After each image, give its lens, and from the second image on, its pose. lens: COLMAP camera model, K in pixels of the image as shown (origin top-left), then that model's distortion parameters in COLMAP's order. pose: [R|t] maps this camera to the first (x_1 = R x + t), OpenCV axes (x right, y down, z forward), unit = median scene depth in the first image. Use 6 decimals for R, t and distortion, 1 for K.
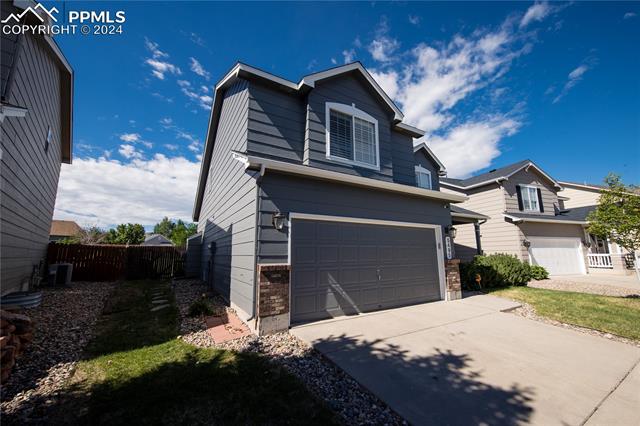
lens RADIAL K [[252.4, 0, 320.0], [0, 252.4, 213.0], [0, 0, 1]] dist [0.000108, 0.000005]
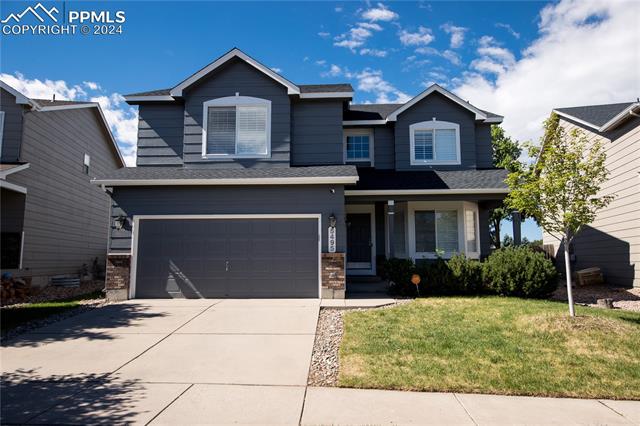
lens RADIAL K [[416.8, 0, 320.0], [0, 416.8, 213.0], [0, 0, 1]] dist [0.043268, 0.000305]
pose [[0.830876, -0.055414, -0.553692, 1.399928], [0.085764, 0.995892, 0.029029, 0.004470], [0.549809, -0.071606, 0.832215, -0.209469]]
